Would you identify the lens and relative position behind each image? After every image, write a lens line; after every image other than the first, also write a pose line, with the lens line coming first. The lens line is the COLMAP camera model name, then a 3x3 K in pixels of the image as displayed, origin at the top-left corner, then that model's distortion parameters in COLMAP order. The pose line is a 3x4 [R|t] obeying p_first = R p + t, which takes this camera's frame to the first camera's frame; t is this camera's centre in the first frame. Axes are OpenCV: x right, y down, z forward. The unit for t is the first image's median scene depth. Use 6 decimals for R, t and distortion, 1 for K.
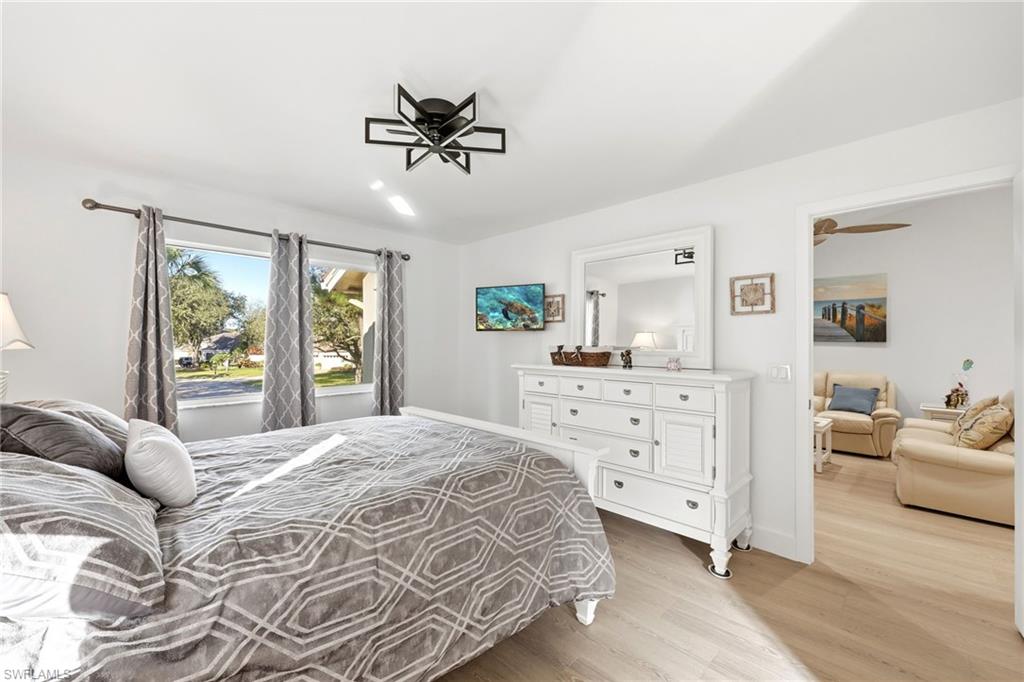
lens RADIAL K [[417.6, 0, 515.6], [0, 417.6, 343.0], [0, 0, 1]] dist [-0.003906, 0.000625]
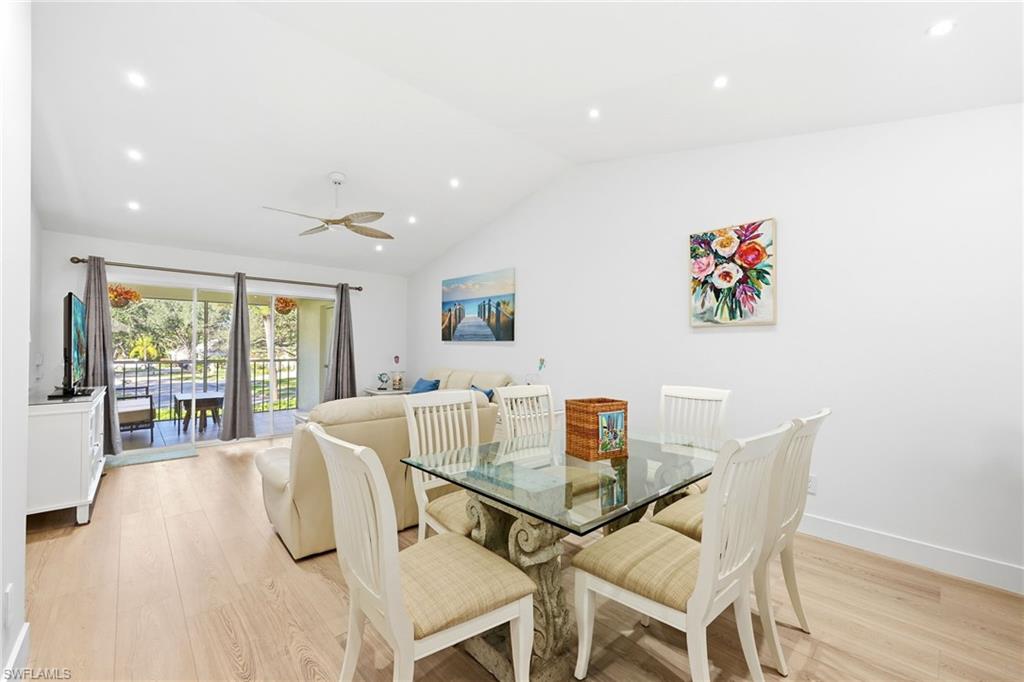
lens RADIAL K [[417.6, 0, 513.0], [0, 417.6, 343.4], [0, 0, 1]] dist [-0.003906, 0.000625]
pose [[0.999087, 0.012147, -0.040963, 0.914233], [-0.013109, 0.999642, -0.023306, 0.024298], [0.040665, 0.023822, 0.998889, 0.066124]]
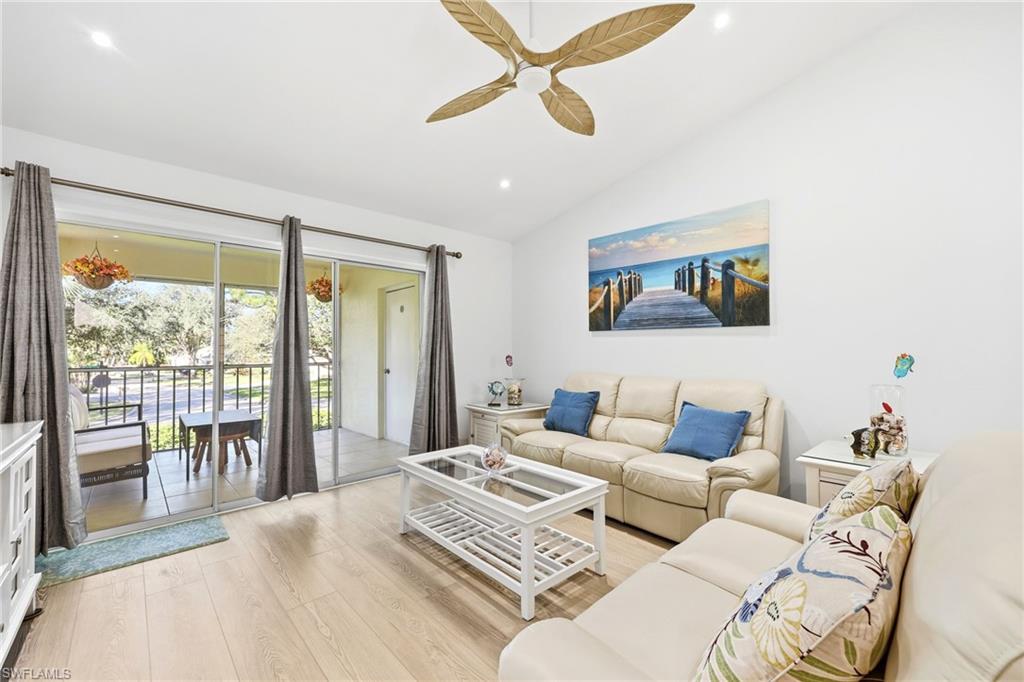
lens RADIAL K [[417.6, 0, 515.7], [0, 417.6, 342.0], [0, 0, 1]] dist [-0.003906, 0.000625]
pose [[0.999330, 0.001637, -0.036553, 0.572549], [-0.002816, 0.999477, -0.032213, 0.036931], [0.036481, 0.032294, 0.998812, 0.440981]]
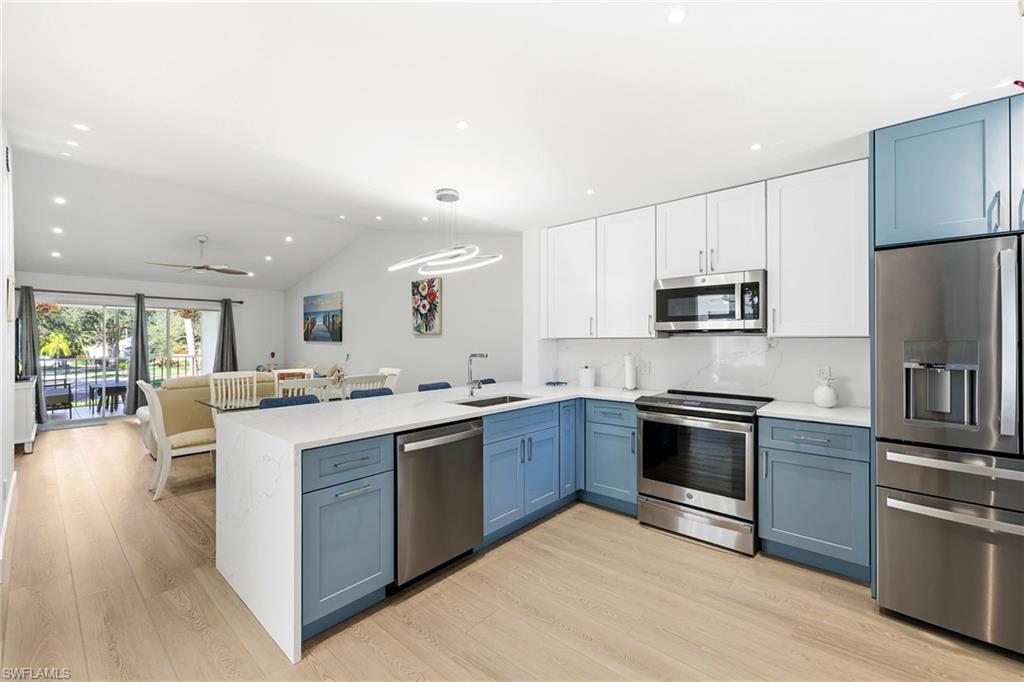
lens RADIAL K [[417.6, 0, 512.3], [0, 417.6, 337.5], [0, 0, 1]] dist [-0.003906, 0.000625]
pose [[0.997831, 0.004812, 0.065650, 1.342629], [-0.003448, 0.999776, -0.020871, 0.010604], [-0.065736, 0.020599, 0.997624, -0.402636]]
